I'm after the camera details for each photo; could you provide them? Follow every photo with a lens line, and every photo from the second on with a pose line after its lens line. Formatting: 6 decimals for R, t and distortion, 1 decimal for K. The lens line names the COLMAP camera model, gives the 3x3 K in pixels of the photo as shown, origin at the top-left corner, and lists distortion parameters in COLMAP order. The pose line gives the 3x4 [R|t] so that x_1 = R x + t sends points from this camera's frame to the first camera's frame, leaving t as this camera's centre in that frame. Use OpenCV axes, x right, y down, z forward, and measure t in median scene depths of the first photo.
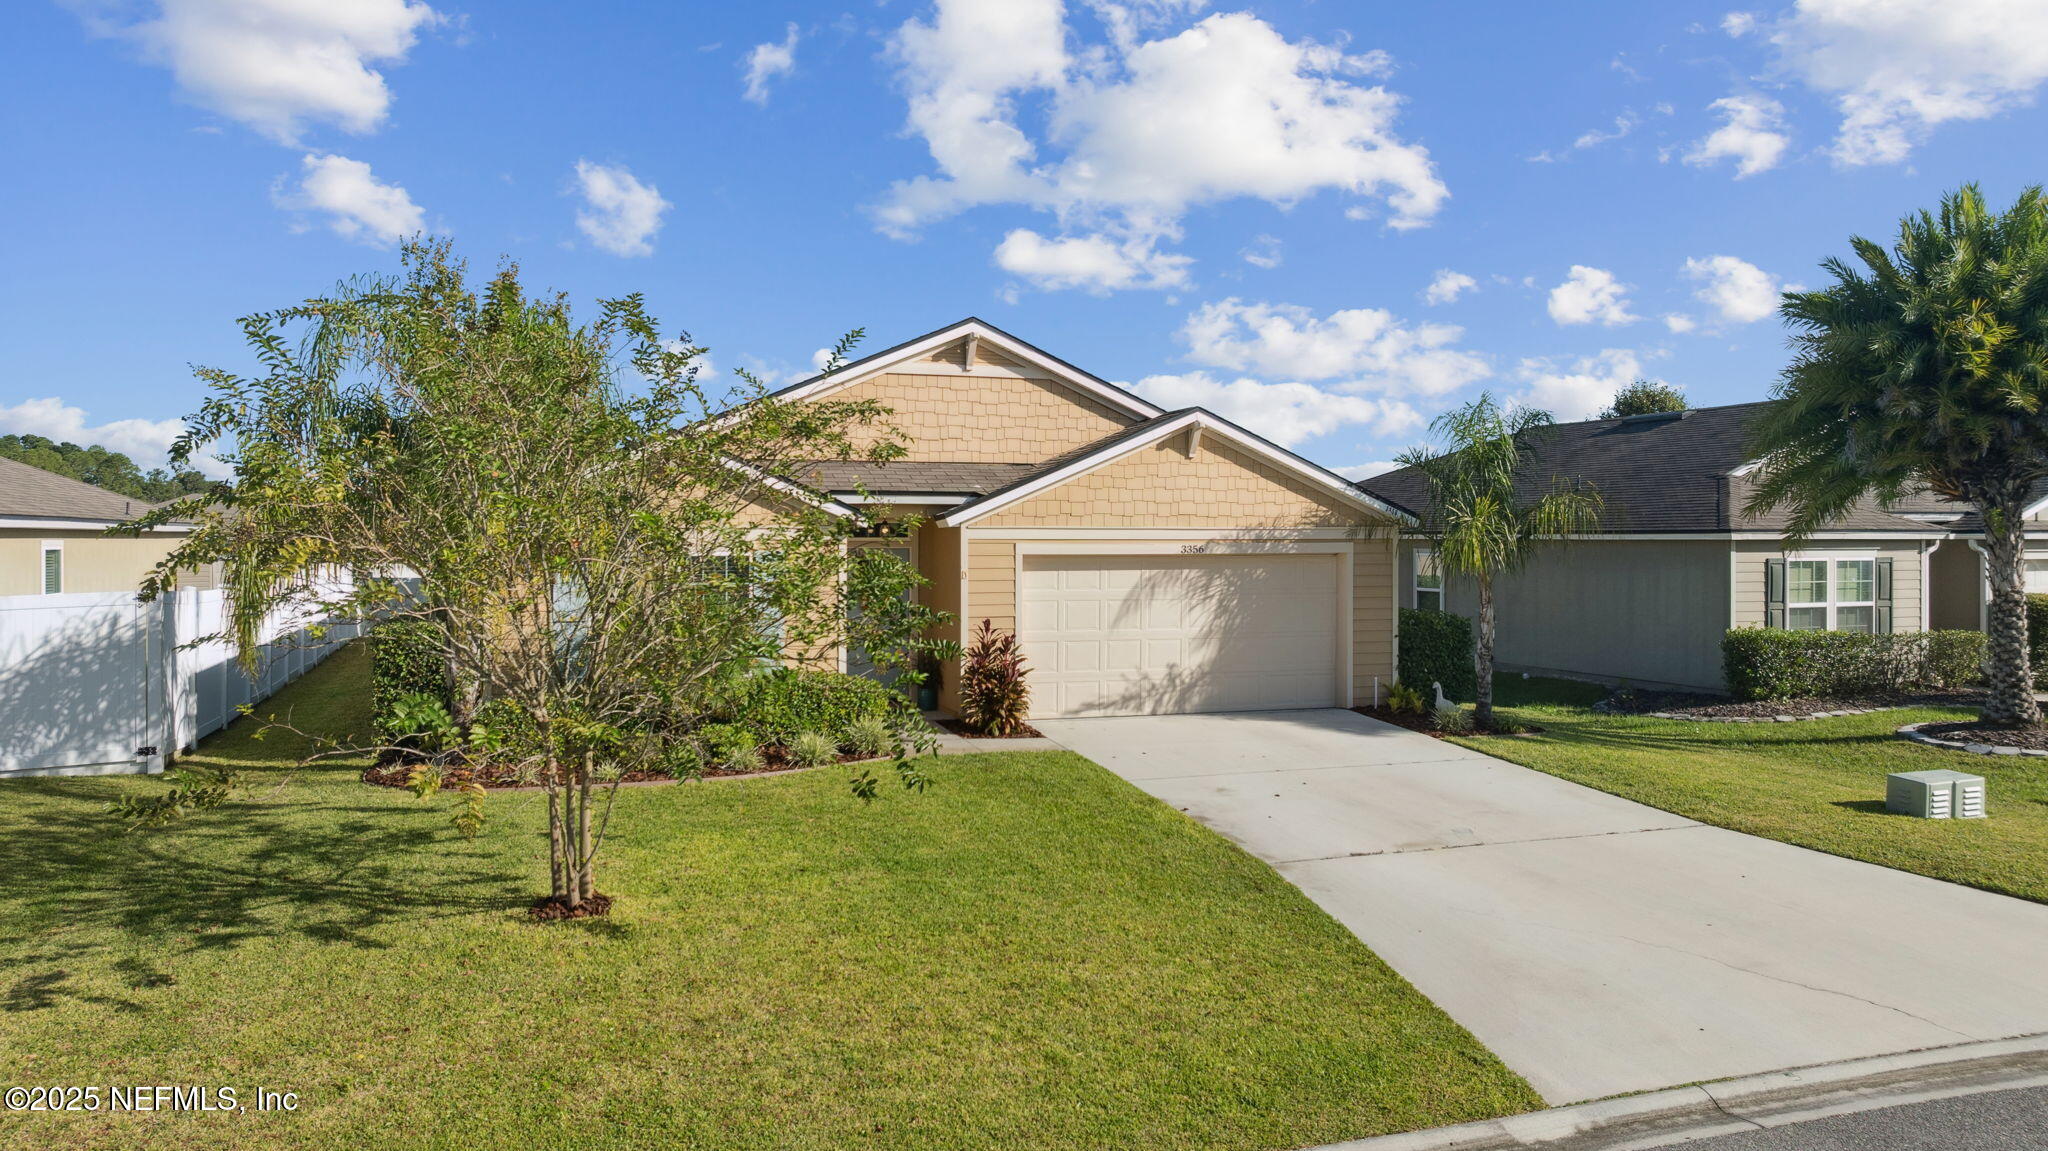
lens RADIAL K [[1426.1, 0, 985.6], [0, 1426.1, 544.5], [0, 0, 1]] dist [-0.015274, -0.002782]
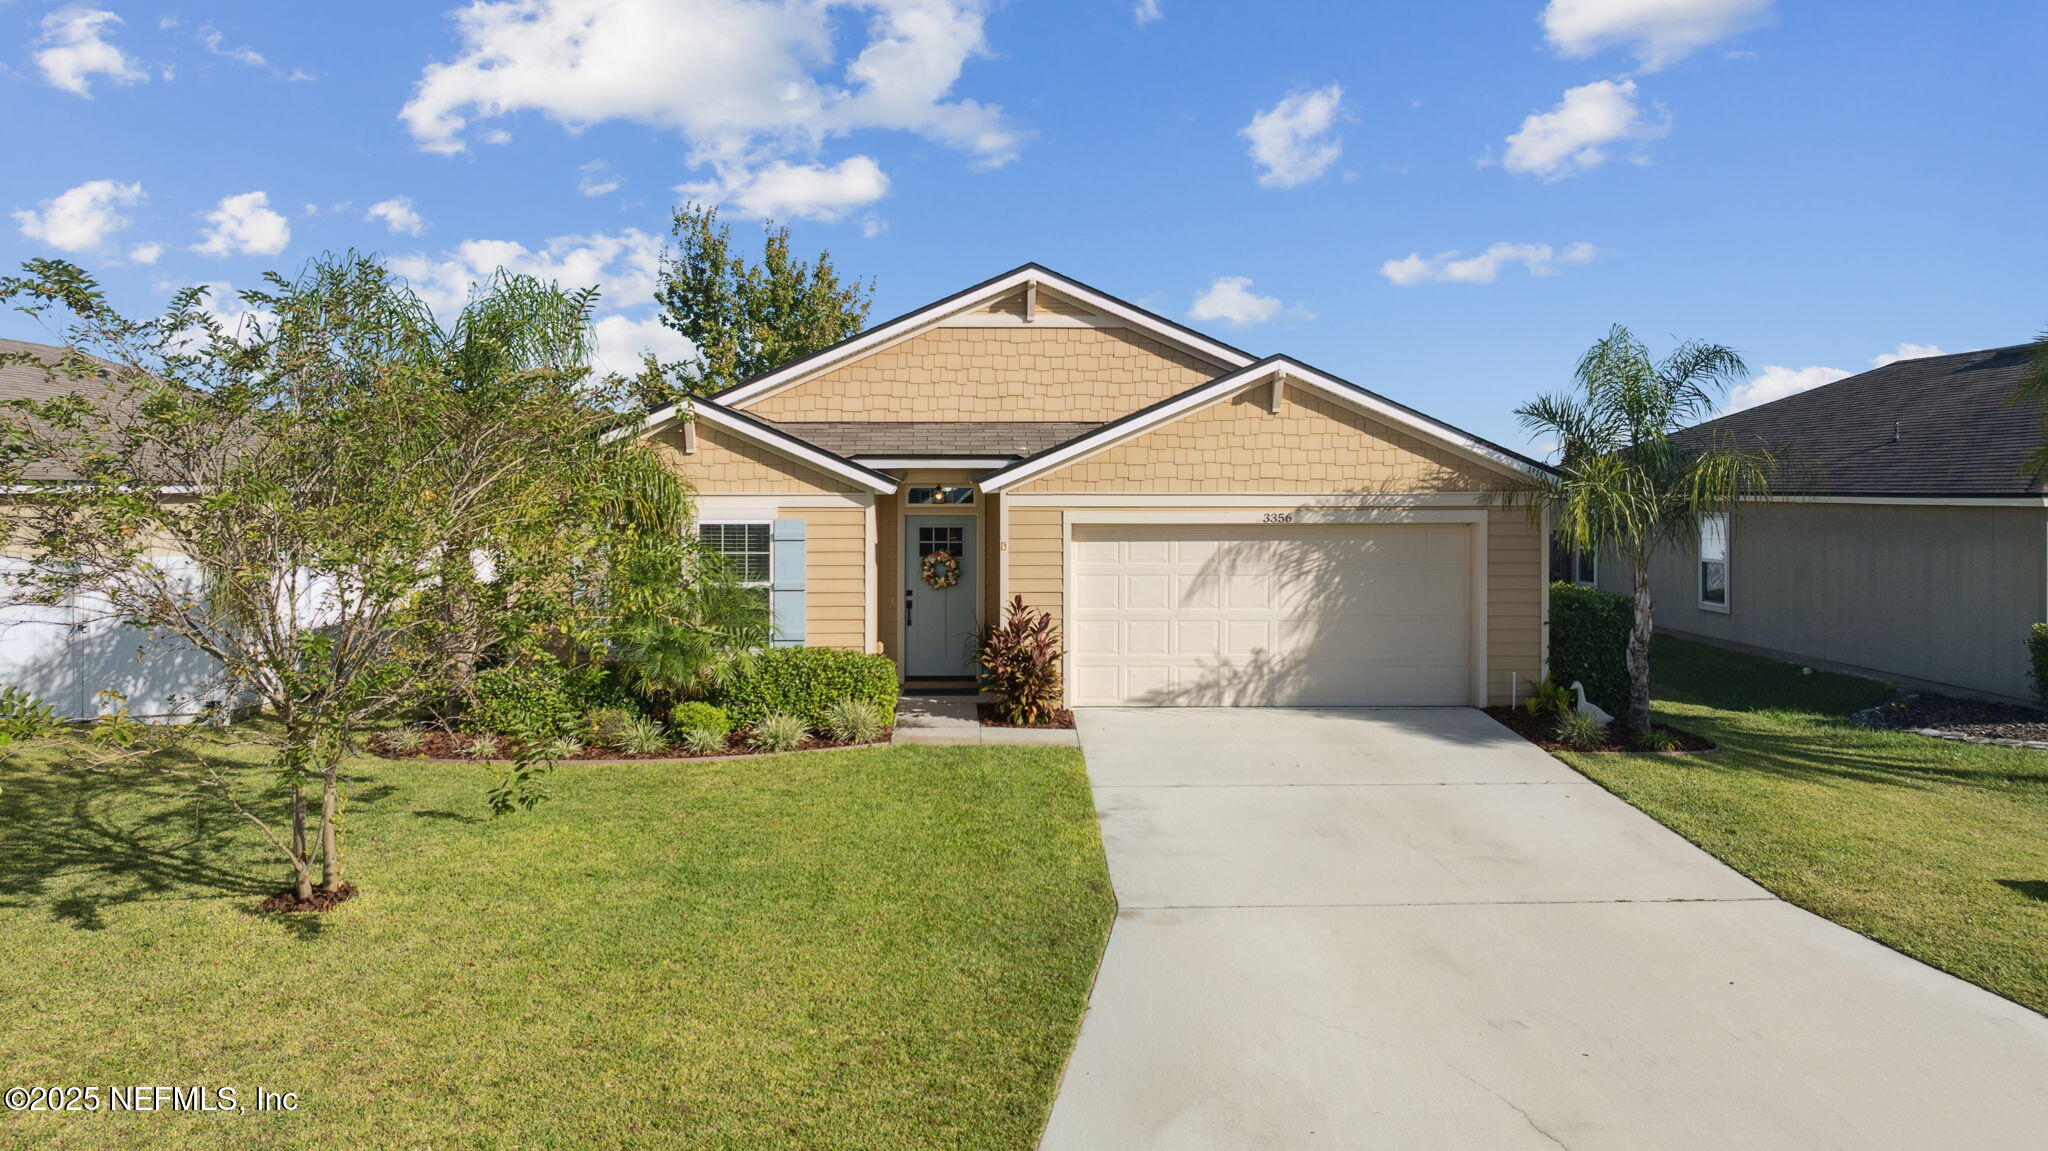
lens RADIAL K [[1426.1, 0, 992.1], [0, 1426.1, 501.4], [0, 0, 1]] dist [-0.015274, -0.002782]
pose [[0.956608, 0.002075, -0.291371, 0.232130], [-0.000709, 0.999988, 0.004792, -0.010815], [0.291377, -0.004378, 0.956598, 0.118648]]
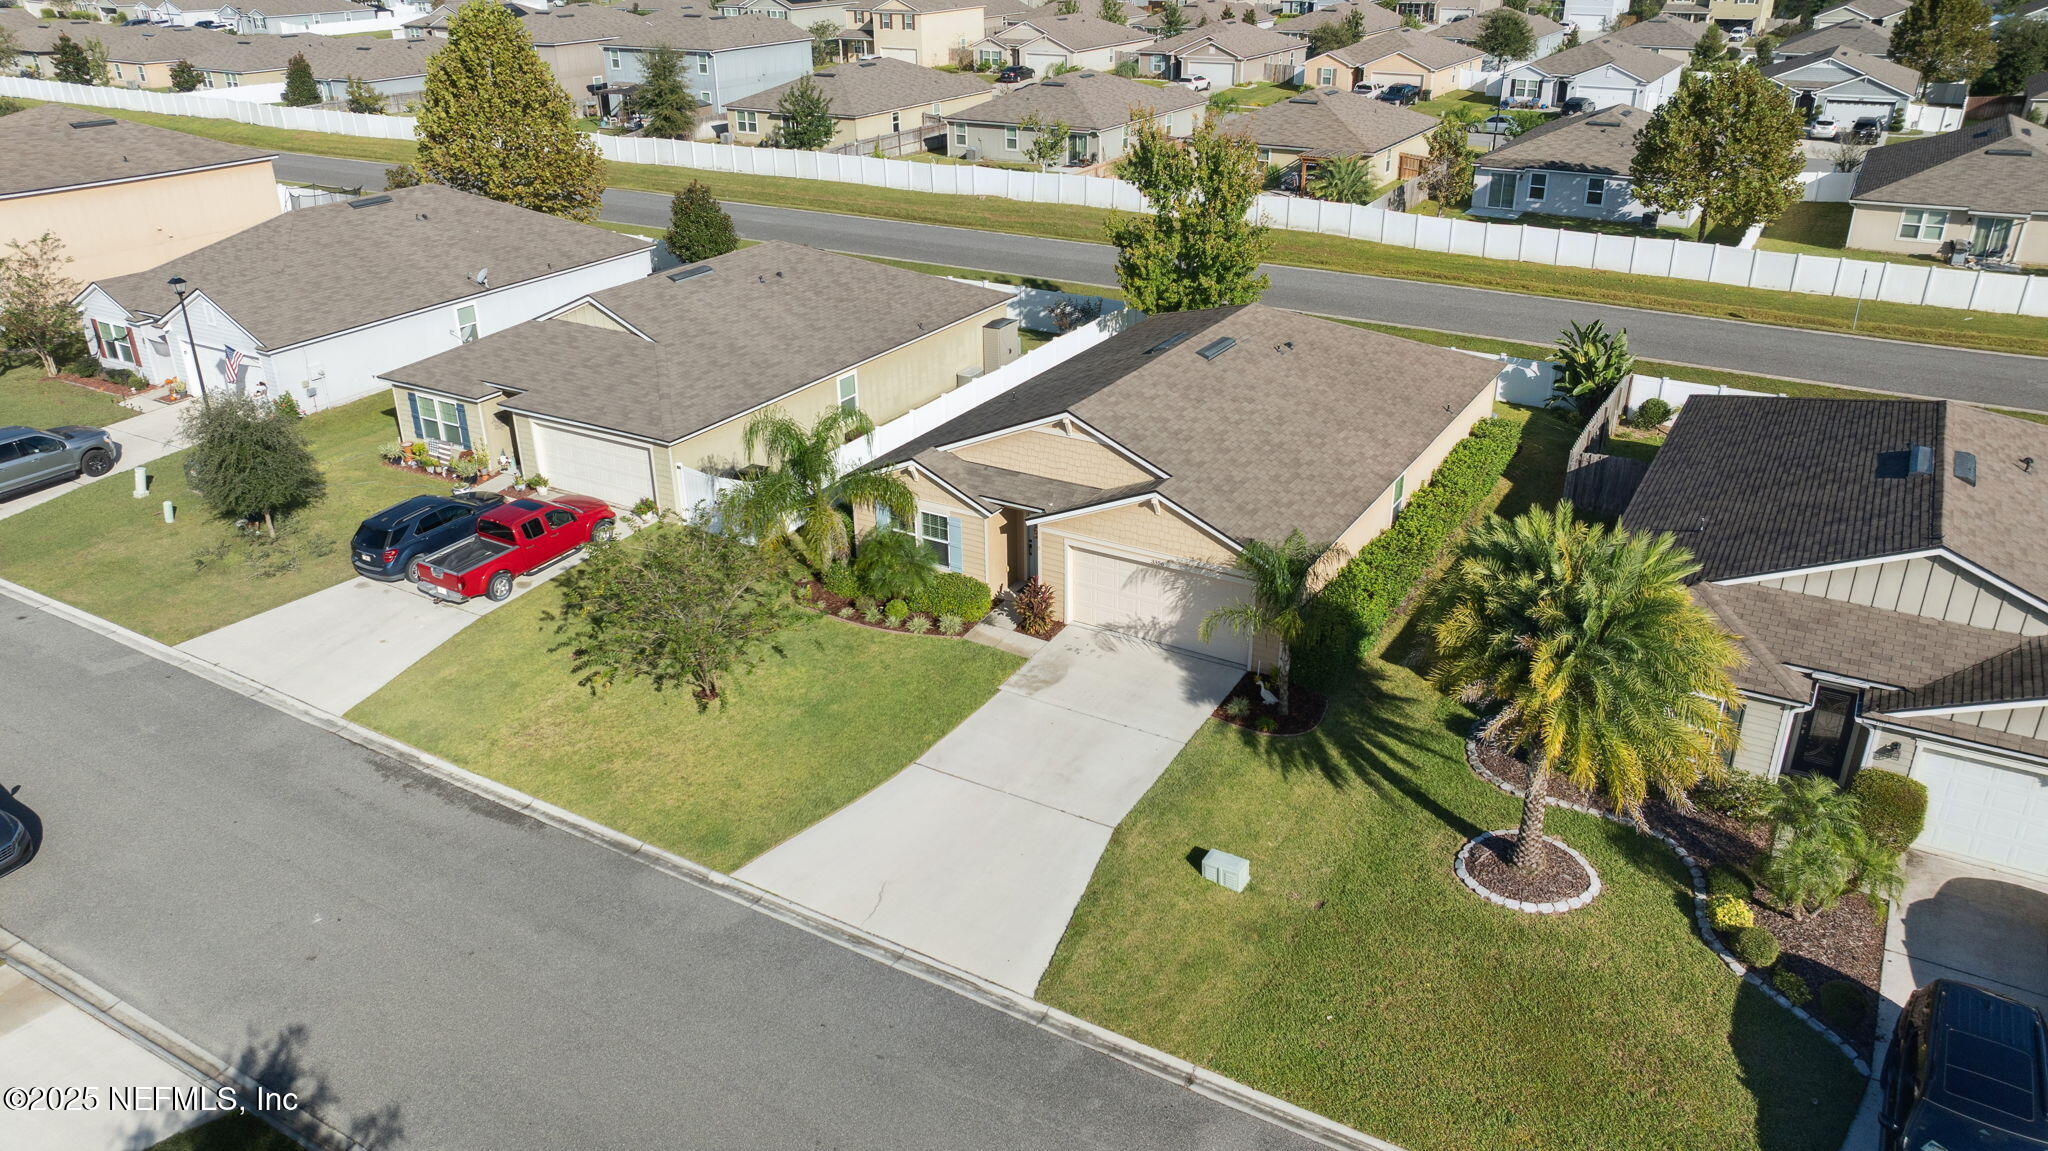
lens RADIAL K [[1426.1, 0, 1015.5], [0, 1426.1, 586.7], [0, 0, 1]] dist [-0.015274, -0.002782]
pose [[0.659228, 0.315123, -0.682727, 1.230779], [0.008771, 0.904666, 0.426031, -0.715380], [0.751892, -0.286839, 0.593617, -0.172468]]
